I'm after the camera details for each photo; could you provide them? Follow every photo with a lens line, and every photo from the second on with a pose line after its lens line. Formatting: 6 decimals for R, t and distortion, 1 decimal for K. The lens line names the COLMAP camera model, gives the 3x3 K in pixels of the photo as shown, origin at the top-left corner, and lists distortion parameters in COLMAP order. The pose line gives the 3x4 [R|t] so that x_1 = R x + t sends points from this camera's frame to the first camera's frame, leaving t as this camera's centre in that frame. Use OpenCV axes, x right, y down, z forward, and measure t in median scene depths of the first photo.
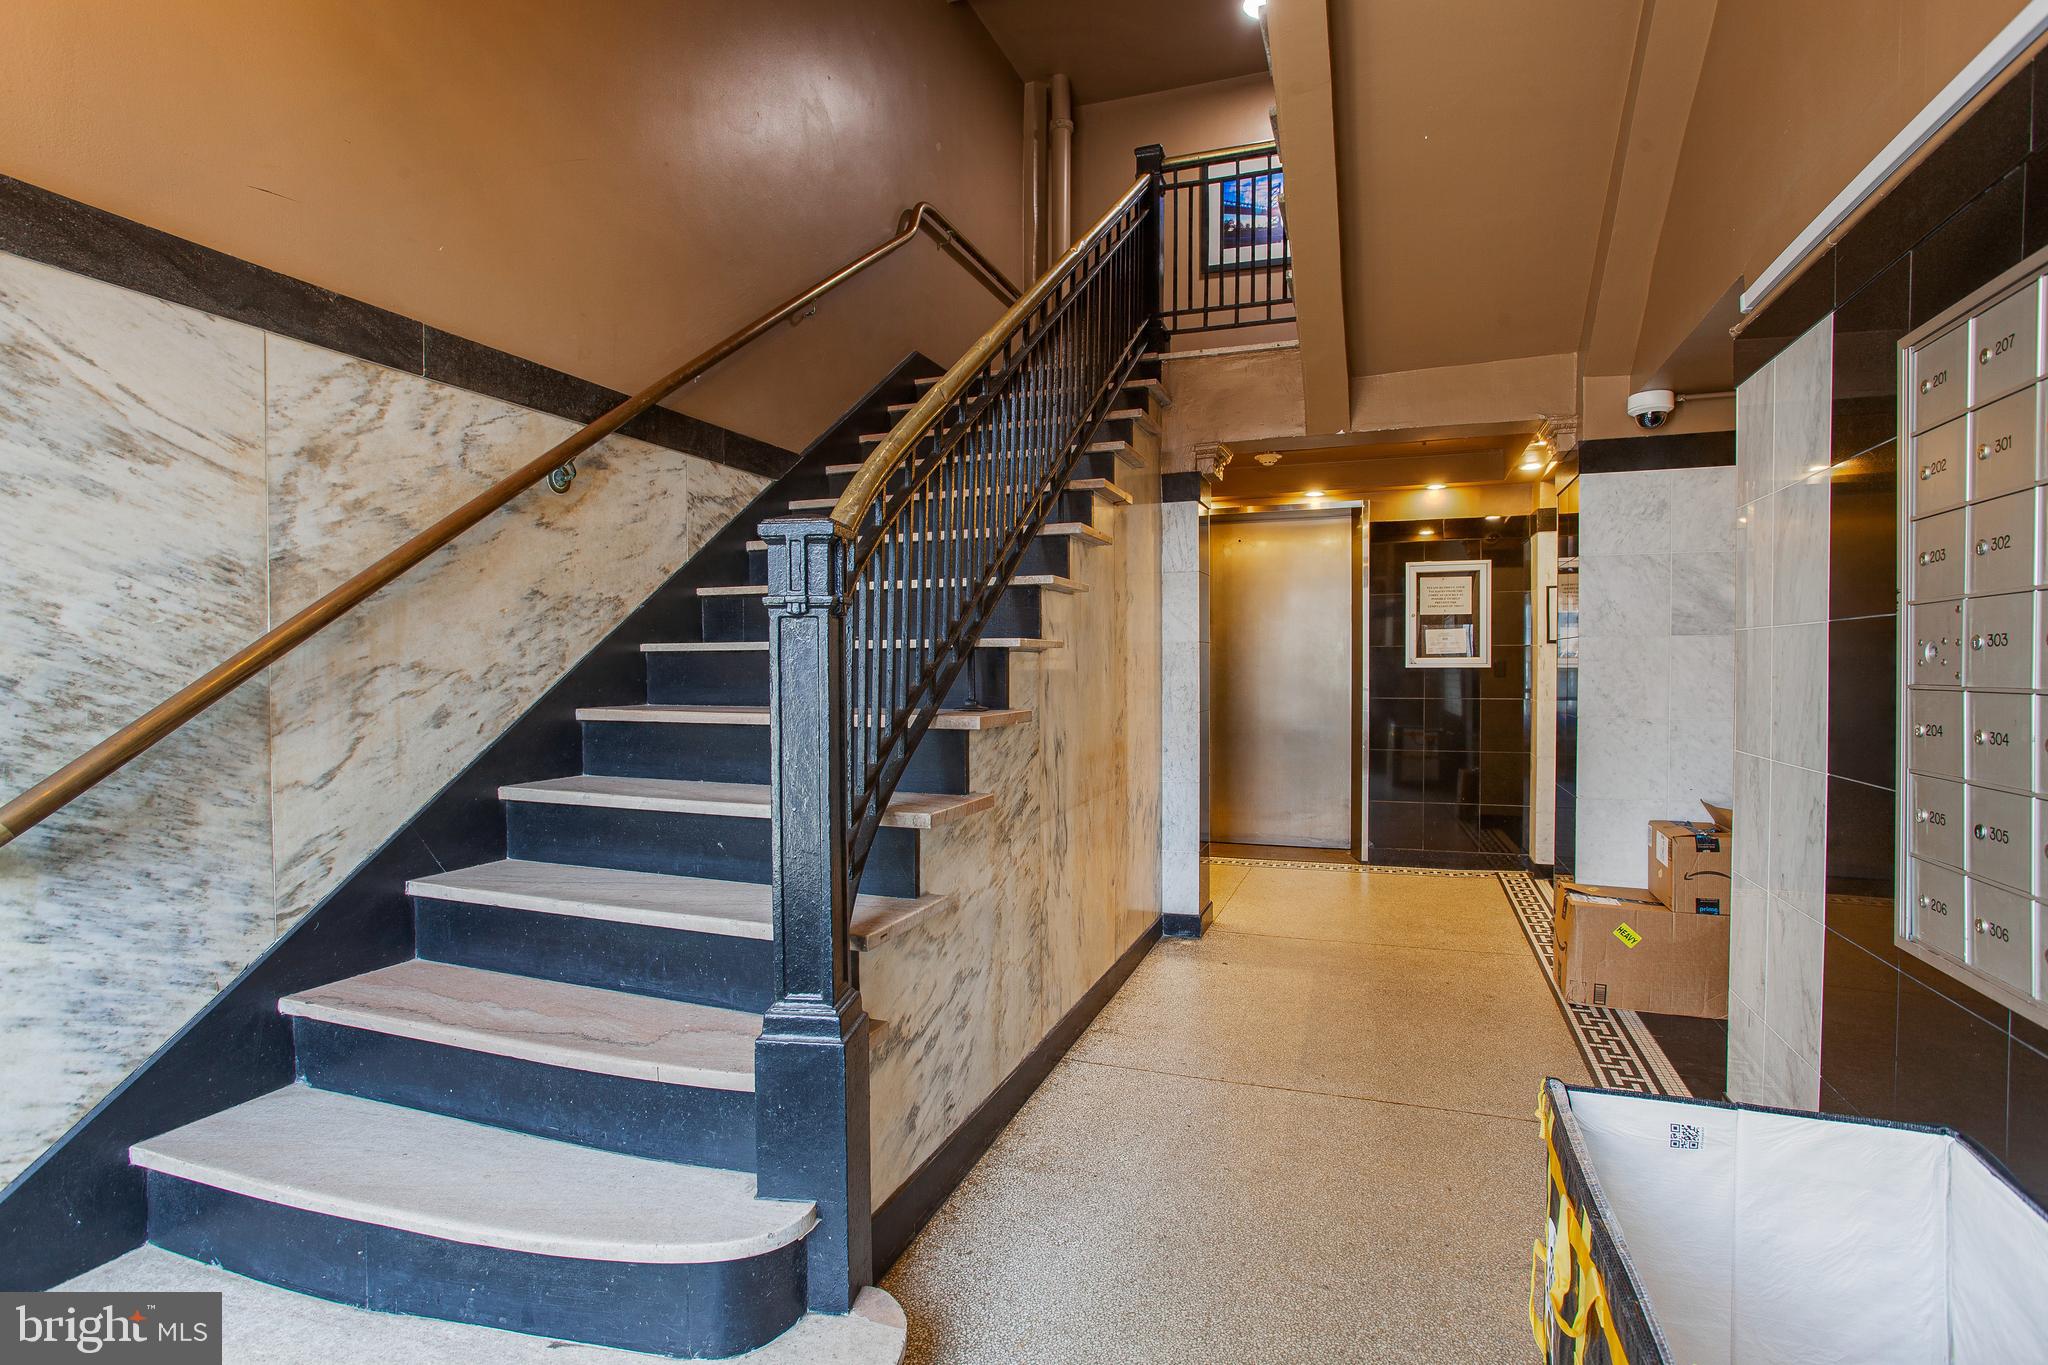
lens RADIAL K [[992.4, 0, 1024.0], [0, 992.4, 682.5], [0, 0, 1]] dist [-0.061732, 0.025693]
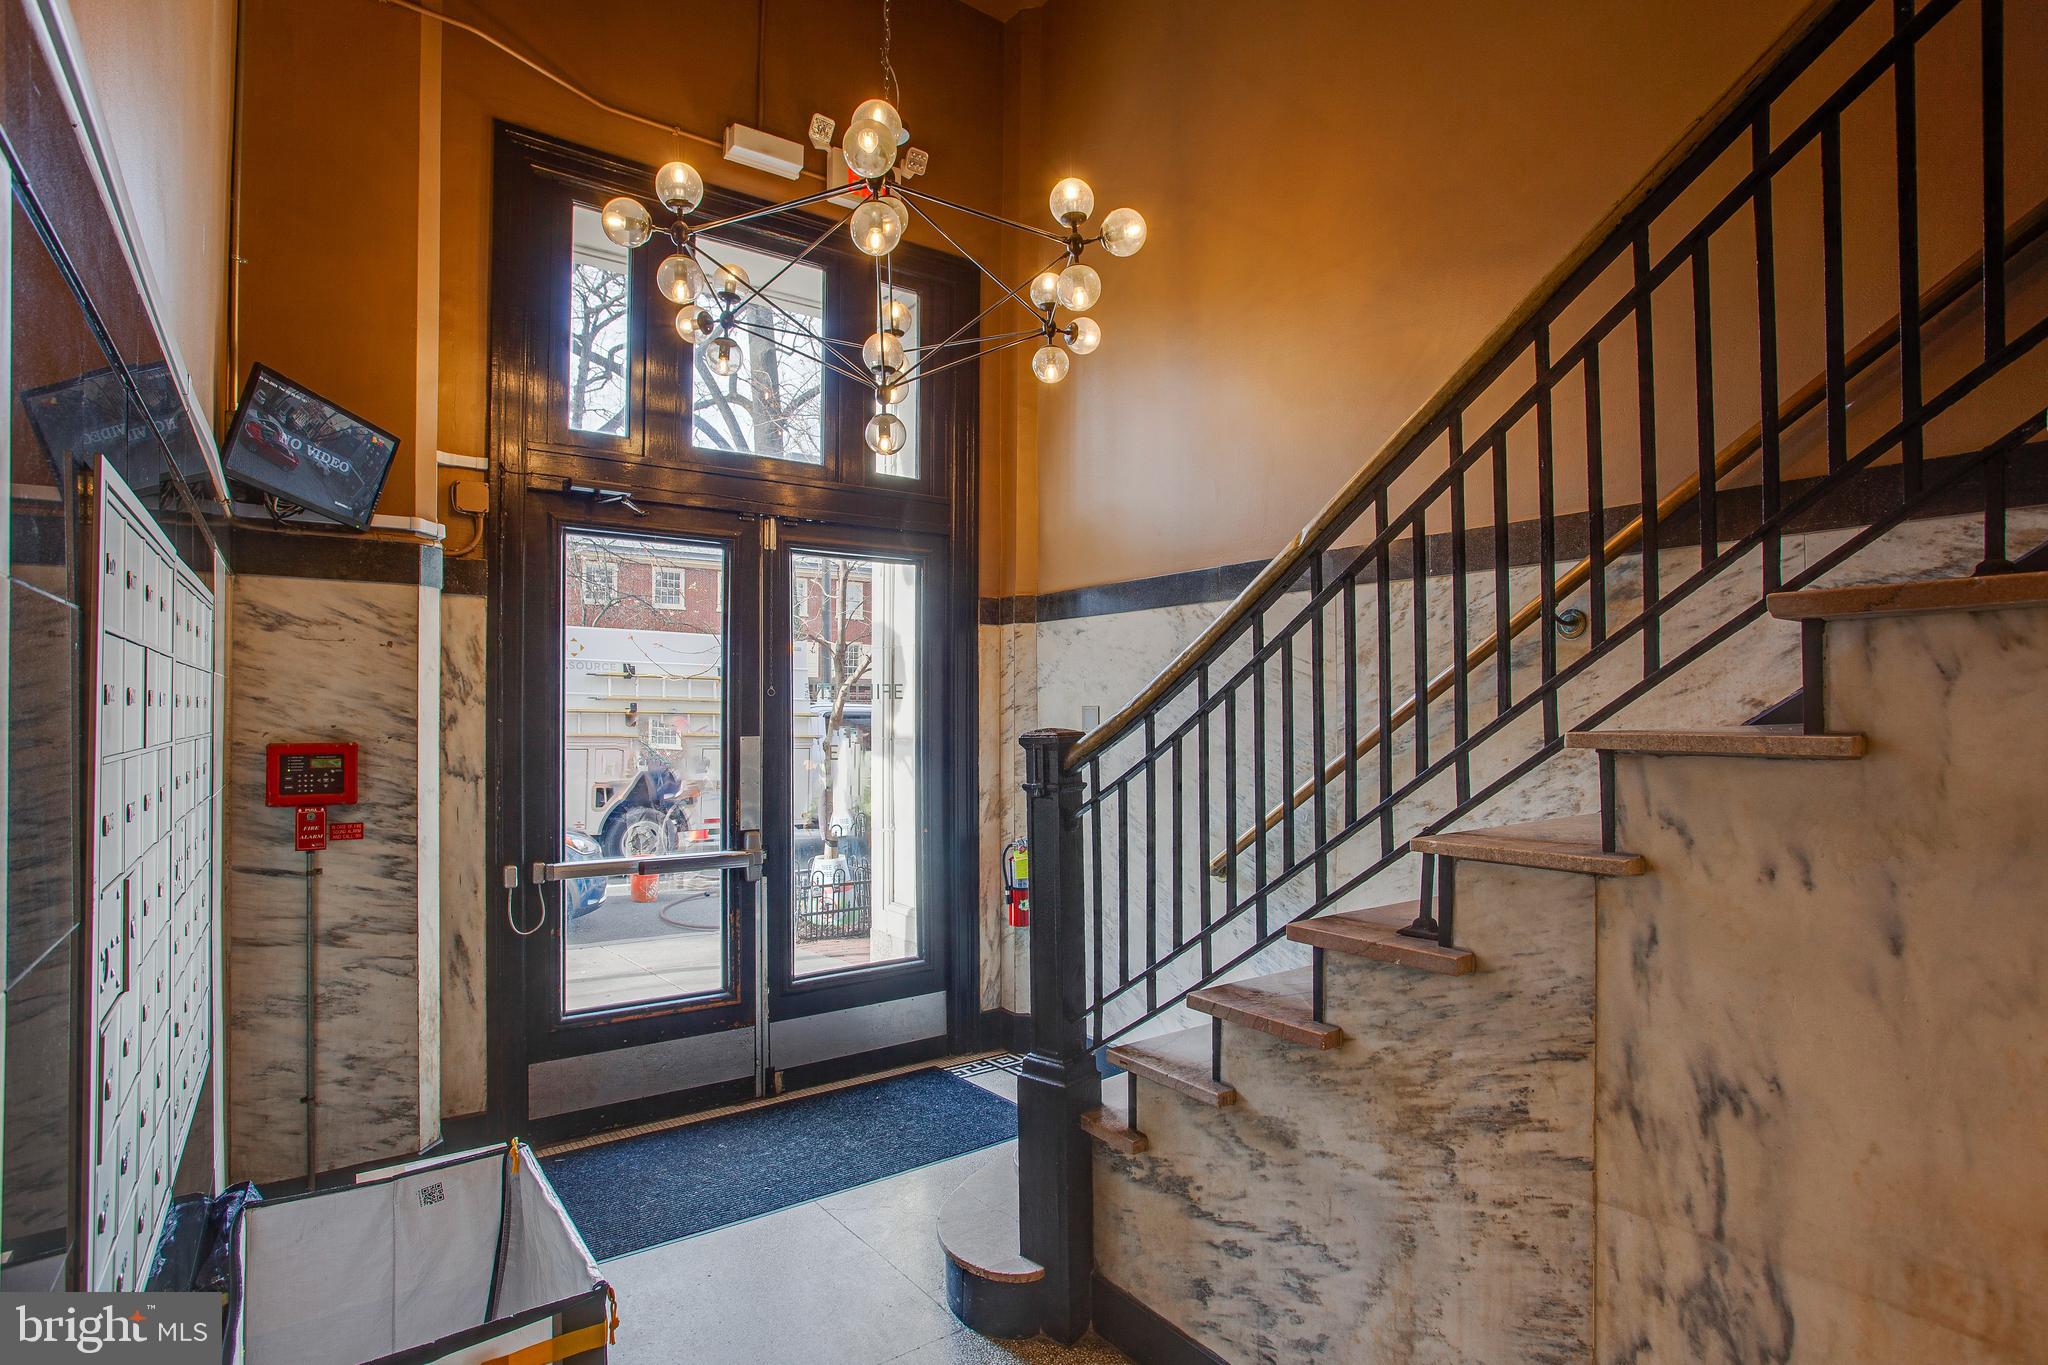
lens RADIAL K [[992.4, 0, 1024.0], [0, 992.4, 682.5], [0, 0, 1]] dist [-0.061732, 0.025693]
pose [[-0.550478, -0.022846, -0.834537, 0.609930], [-0.009868, 0.999734, -0.020860, -0.116998], [0.834792, -0.003248, -0.550556, 1.015404]]
